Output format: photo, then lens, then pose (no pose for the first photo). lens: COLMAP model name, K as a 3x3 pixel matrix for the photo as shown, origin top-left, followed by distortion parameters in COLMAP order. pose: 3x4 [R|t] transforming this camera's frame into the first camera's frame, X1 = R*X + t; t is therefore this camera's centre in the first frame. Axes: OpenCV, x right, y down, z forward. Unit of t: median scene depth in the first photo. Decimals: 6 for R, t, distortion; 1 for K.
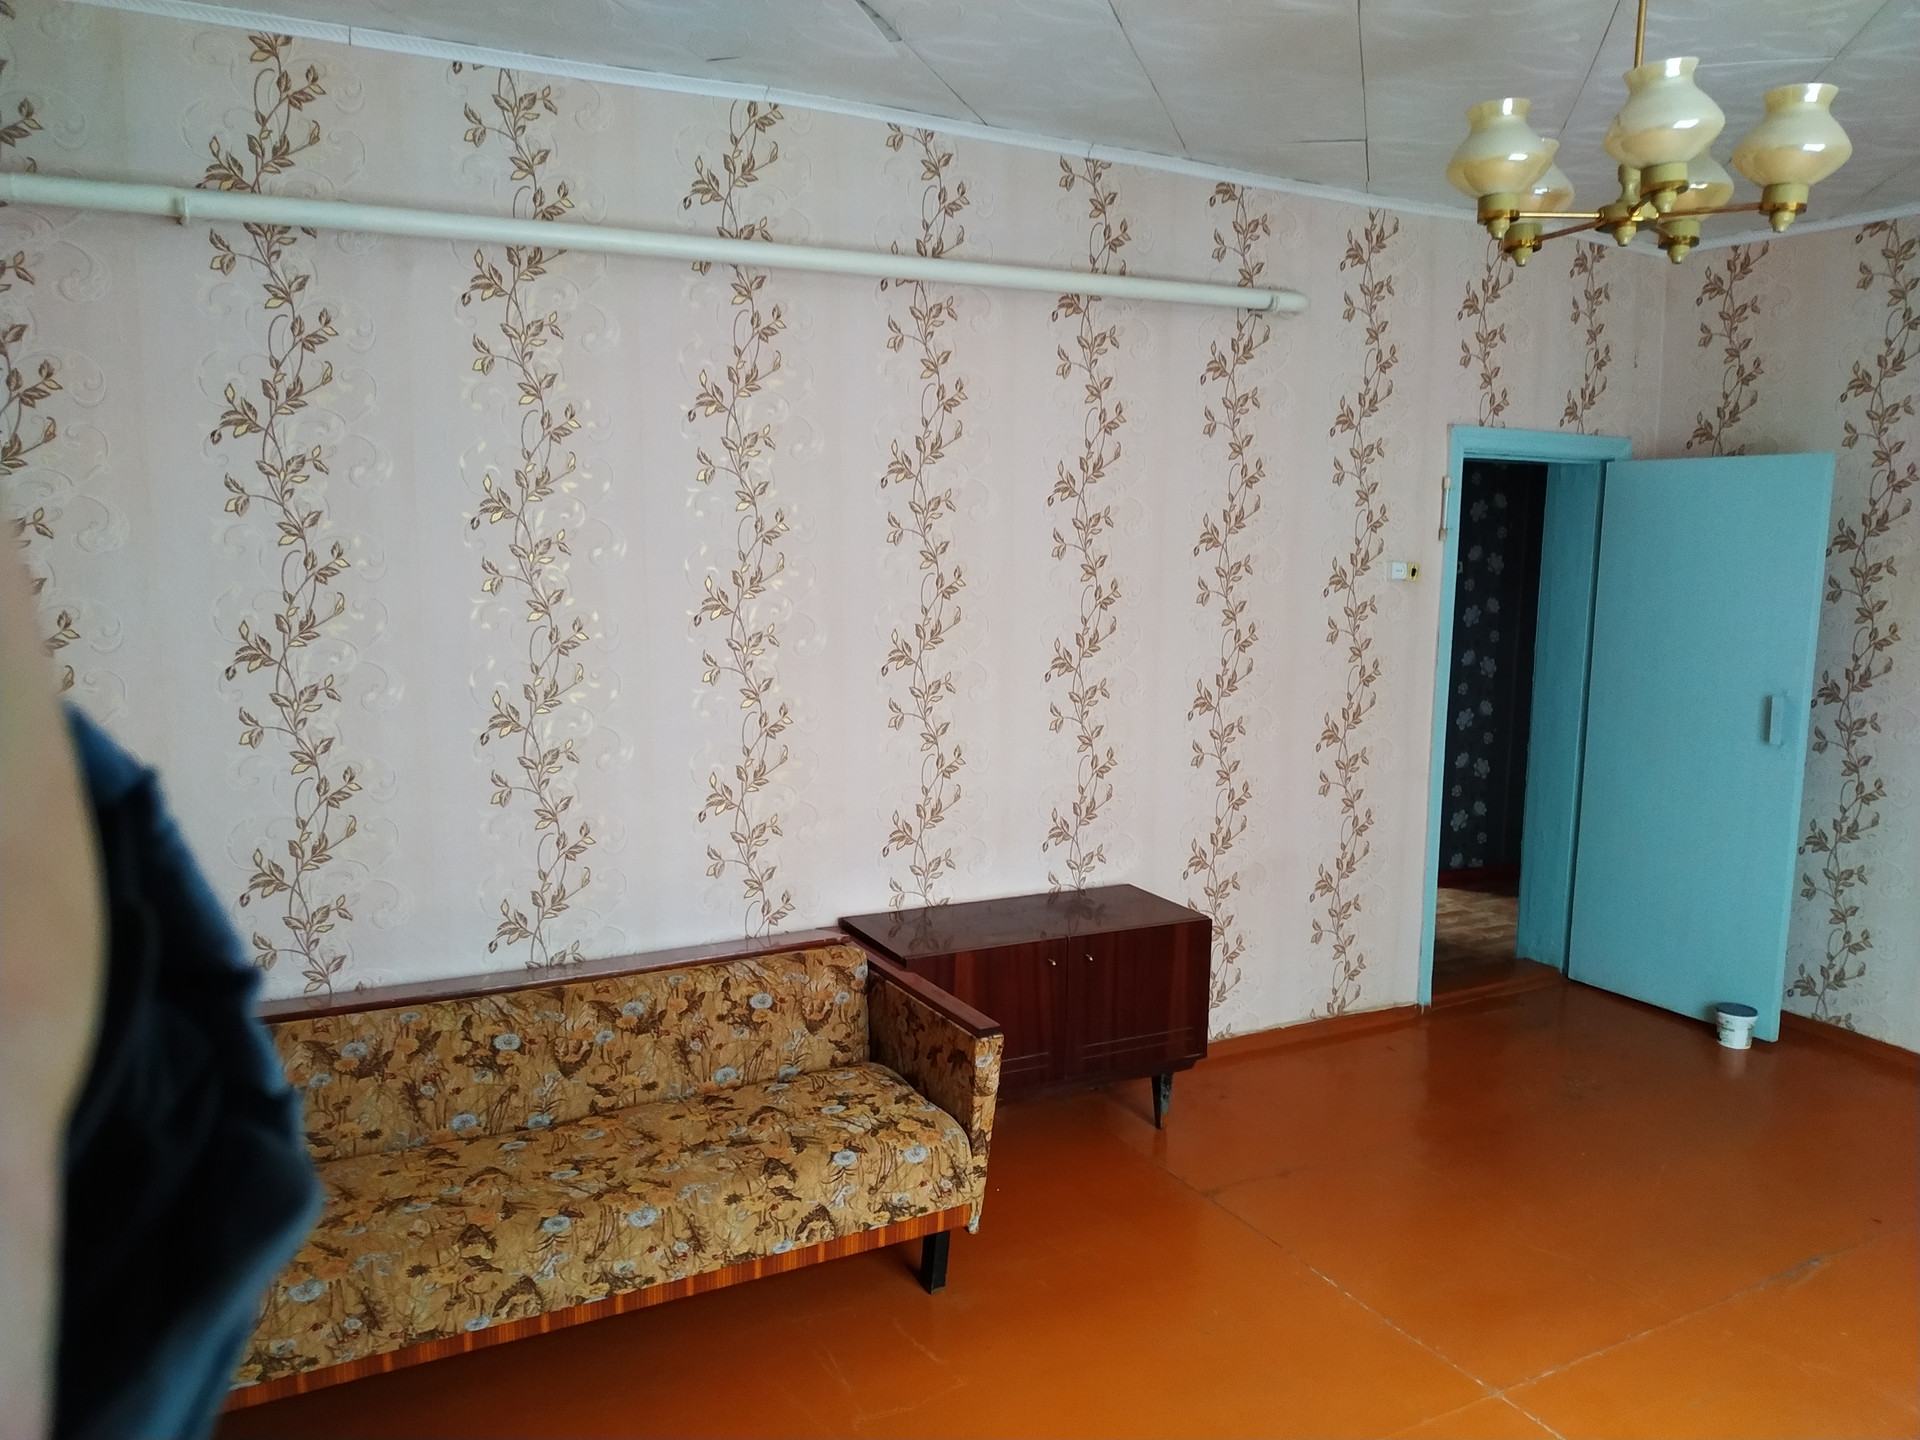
lens RADIAL K [[1457.4, 0, 960.0], [0, 1457.4, 720.0], [0, 0, 1]] dist [0.022607, -0.028306]
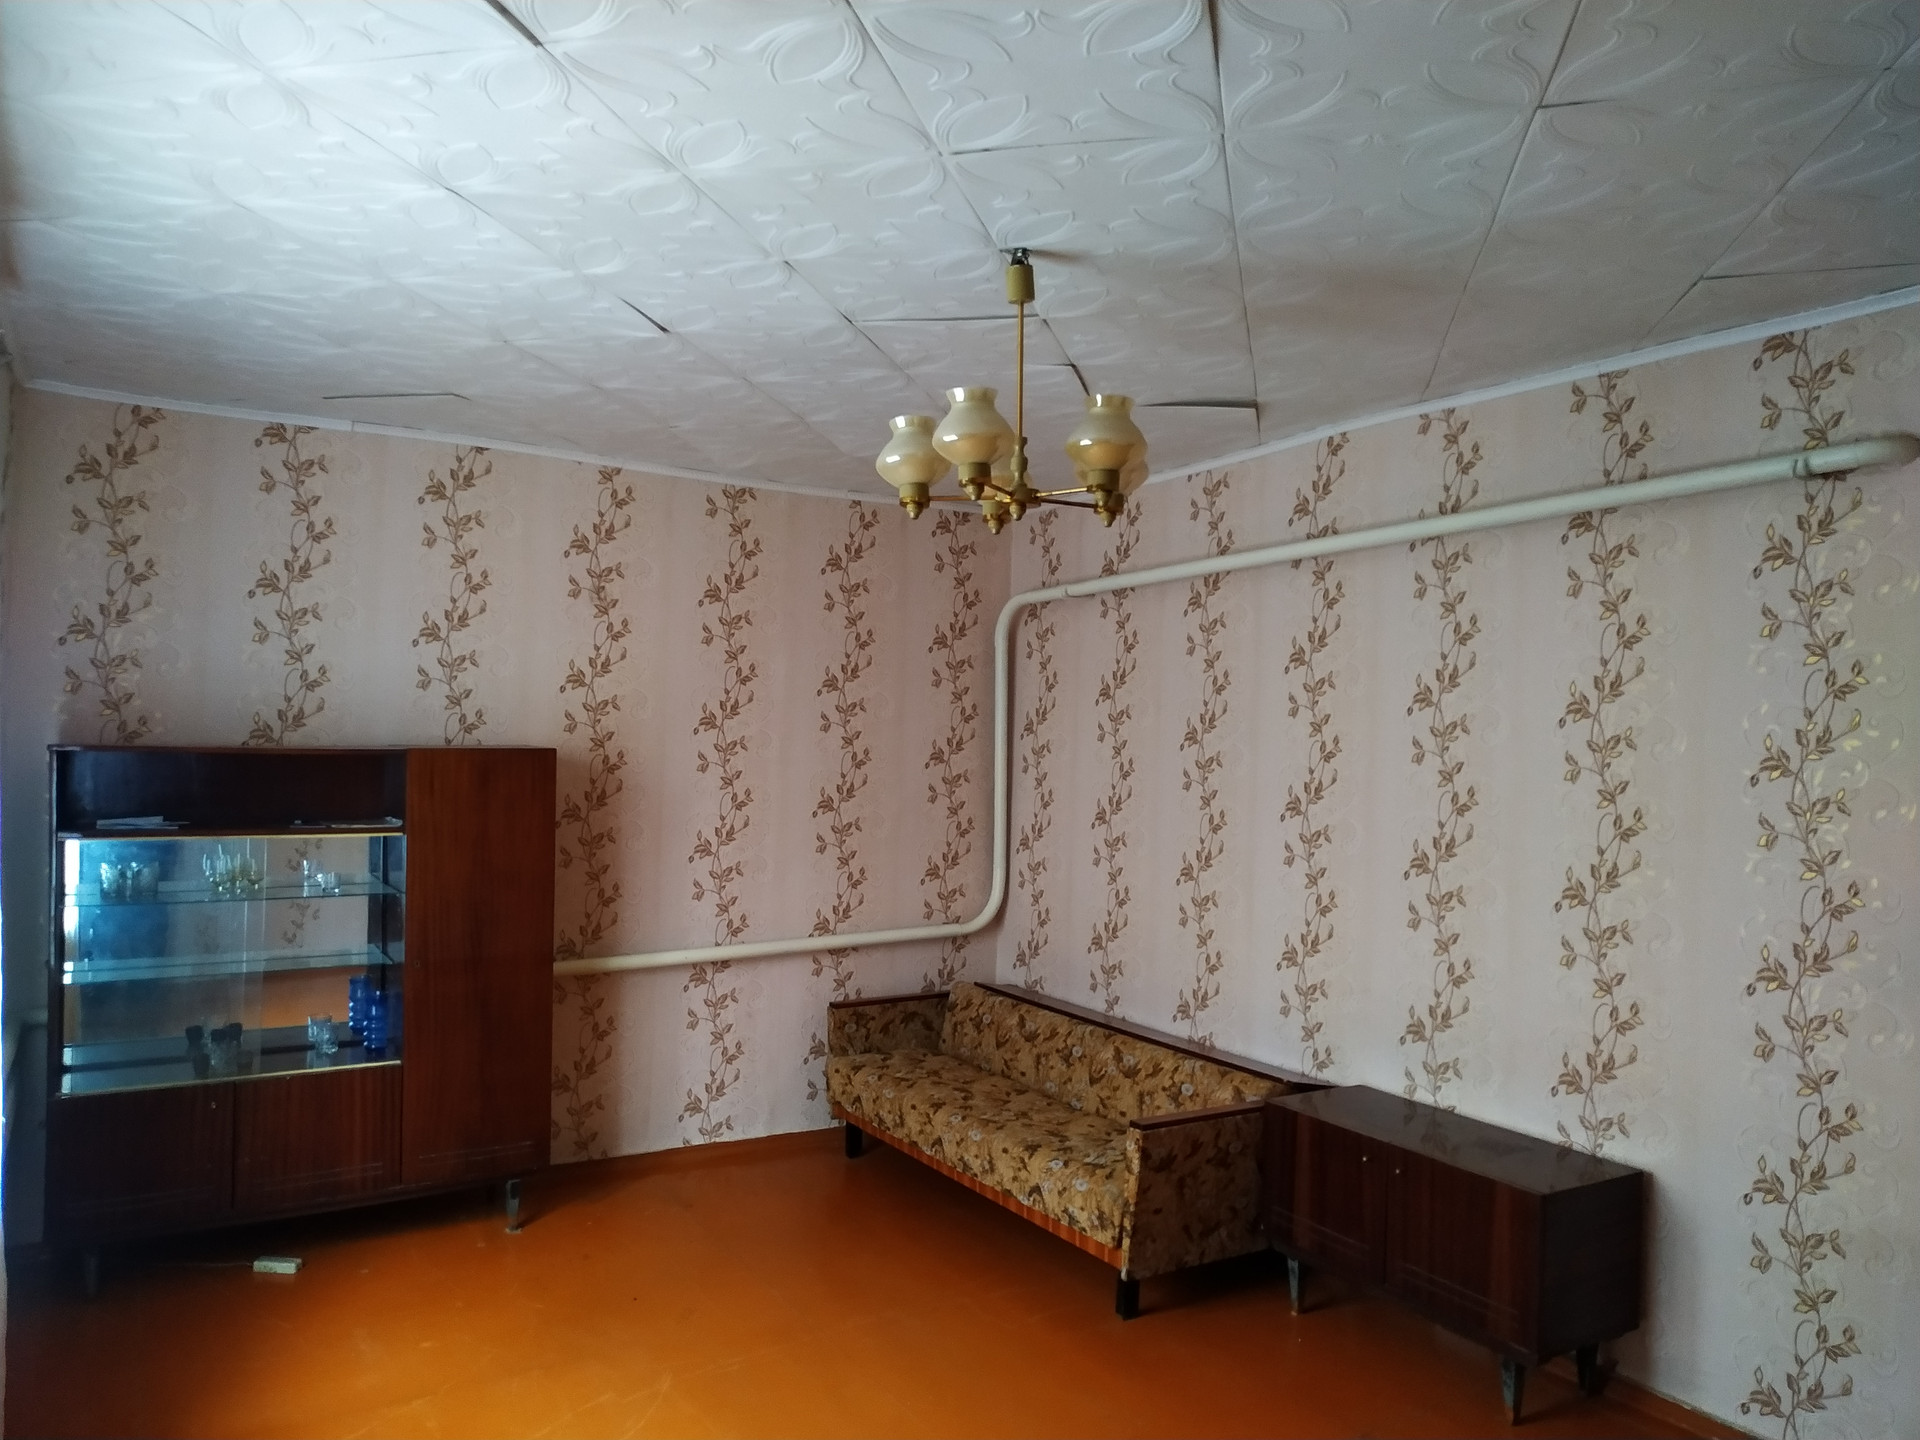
lens RADIAL K [[1330.3, 0, 961.7], [0, 1330.3, 772.4], [0, 0, 1]] dist [0.002924, -0.034214]
pose [[0.053385, -0.004810, -0.998562, 0.948359], [-0.176199, 0.984253, -0.014161, -0.037197], [0.982906, 0.176701, 0.051697, 0.586697]]
